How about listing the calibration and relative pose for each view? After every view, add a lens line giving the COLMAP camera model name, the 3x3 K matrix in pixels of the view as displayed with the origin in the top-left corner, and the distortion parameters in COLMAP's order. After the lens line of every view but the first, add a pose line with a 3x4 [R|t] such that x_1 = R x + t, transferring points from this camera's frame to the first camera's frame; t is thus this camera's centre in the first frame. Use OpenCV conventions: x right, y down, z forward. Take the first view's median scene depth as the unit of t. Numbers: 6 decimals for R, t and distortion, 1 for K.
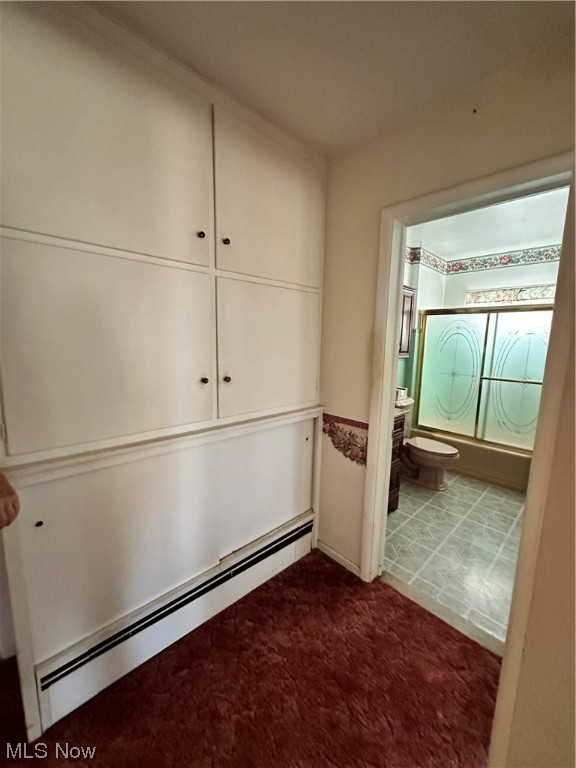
lens RADIAL K [[308.1, 0, 289.6], [0, 308.1, 385.5], [0, 0, 1]] dist [-0.000602, -0.000090]
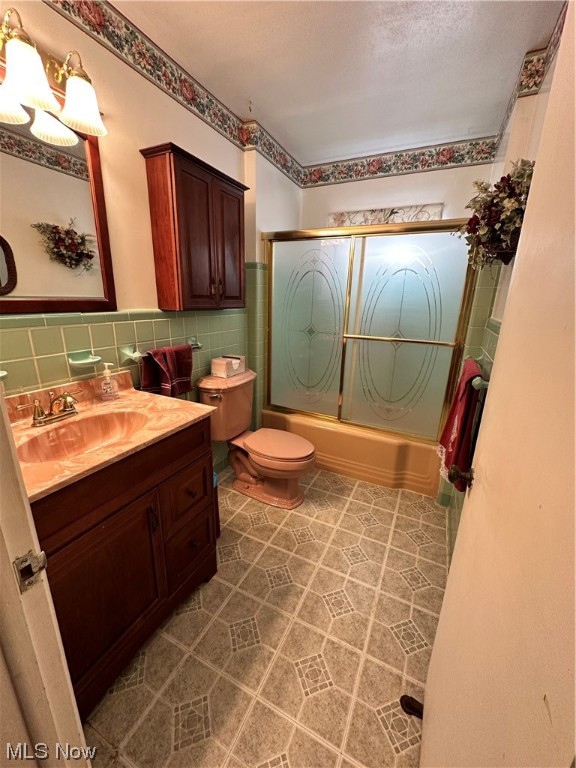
lens RADIAL K [[308.1, 0, 283.8], [0, 308.1, 385.3], [0, 0, 1]] dist [-0.000602, -0.000090]
pose [[0.945797, -0.090111, 0.312006, 0.241751], [0.045096, 0.987868, 0.148607, -0.022816], [-0.321612, -0.126482, 0.938386, 0.344397]]
